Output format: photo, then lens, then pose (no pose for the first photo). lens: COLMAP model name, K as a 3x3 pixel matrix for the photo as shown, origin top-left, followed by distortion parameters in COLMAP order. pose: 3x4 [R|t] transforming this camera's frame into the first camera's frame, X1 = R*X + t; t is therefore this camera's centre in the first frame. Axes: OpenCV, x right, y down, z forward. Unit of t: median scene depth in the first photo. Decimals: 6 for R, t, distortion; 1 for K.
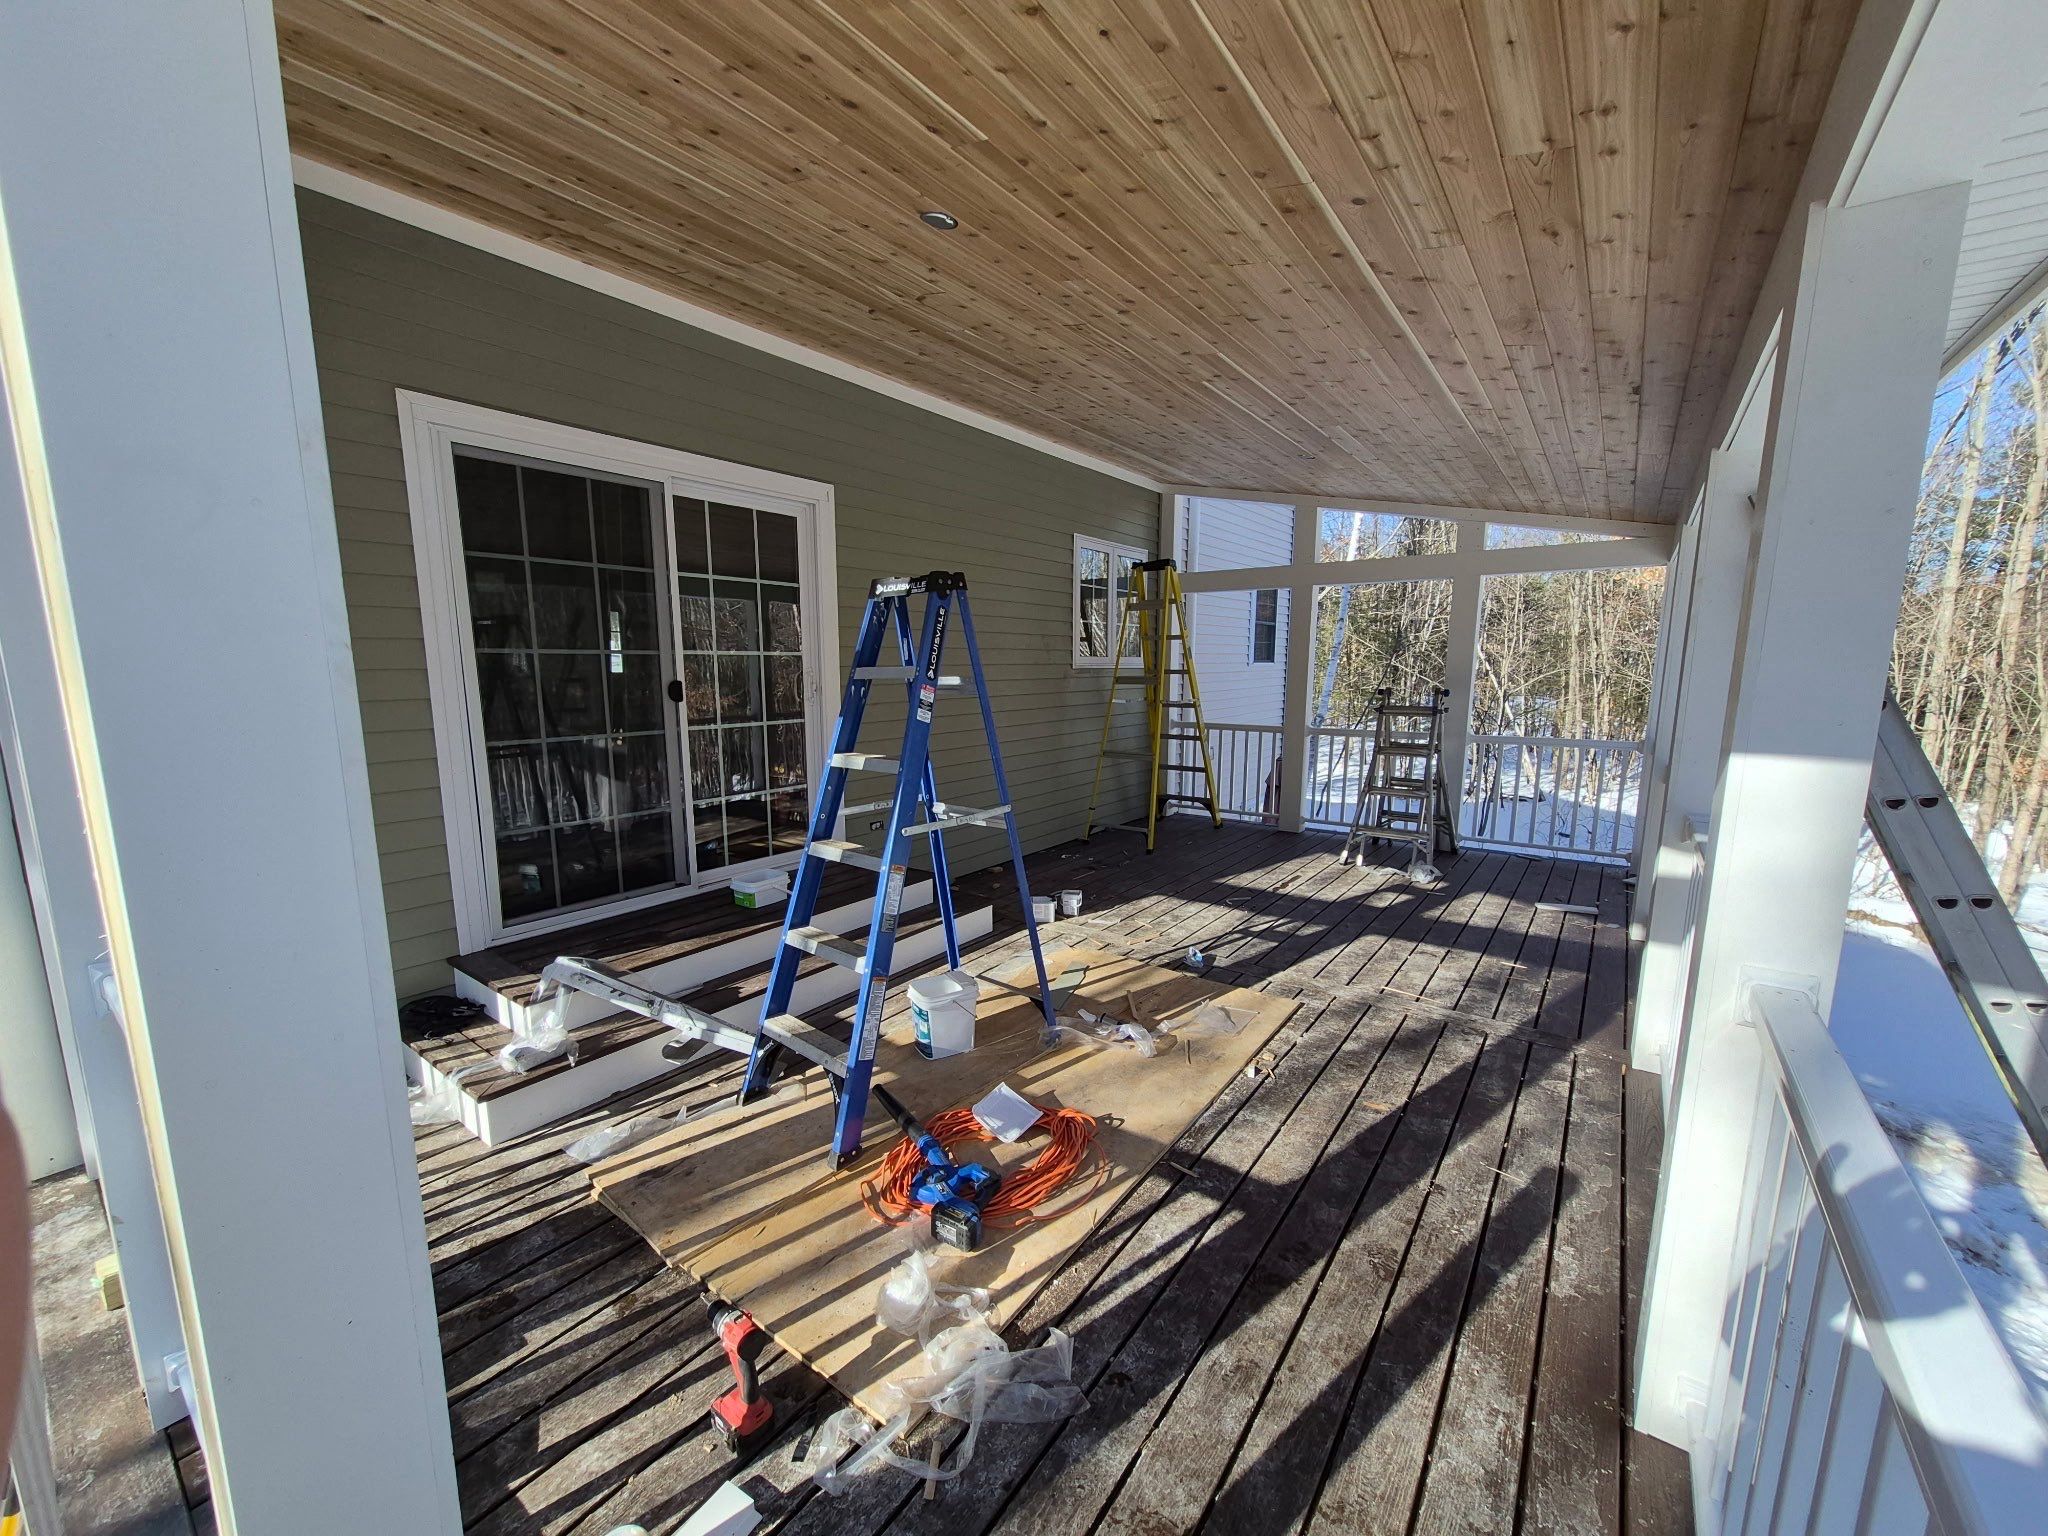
lens RADIAL K [[802.4, 0, 1013.3], [0, 802.4, 792.7], [0, 0, 1]] dist [0.000009, -0.002332]
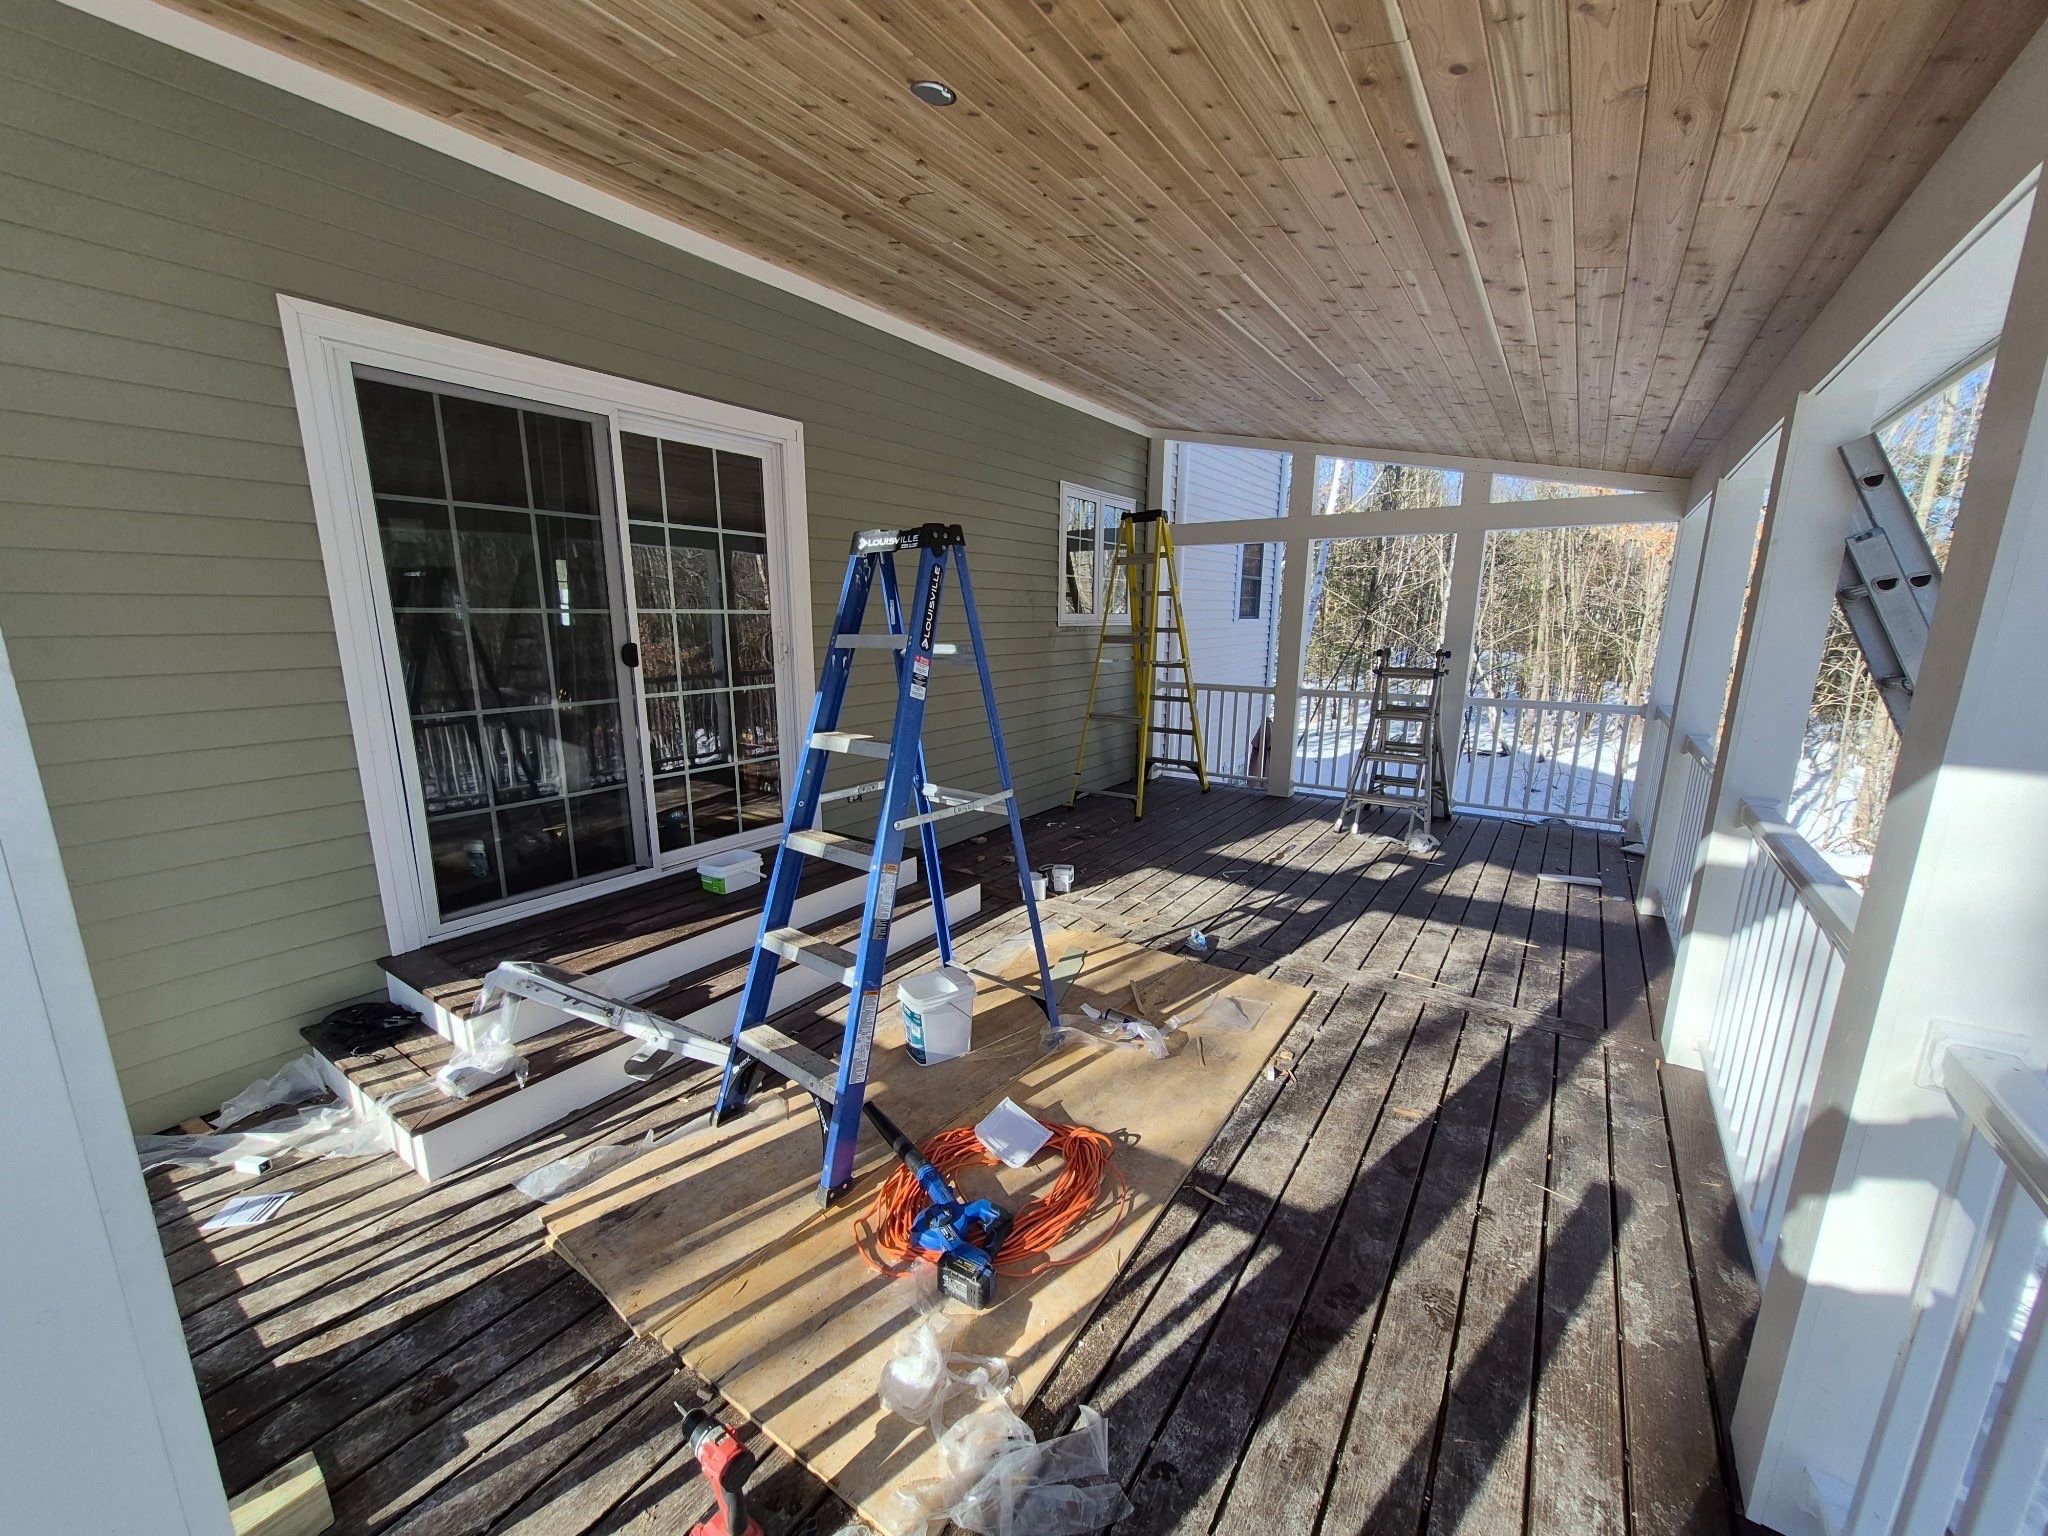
lens RADIAL K [[802.4, 0, 1013.3], [0, 802.4, 792.7], [0, 0, 1]] dist [0.000009, -0.002332]
pose [[0.999252, -0.003682, 0.038486, -0.038440], [0.001415, 0.998270, 0.058771, -0.034991], [-0.038635, -0.058673, 0.997529, 0.111339]]
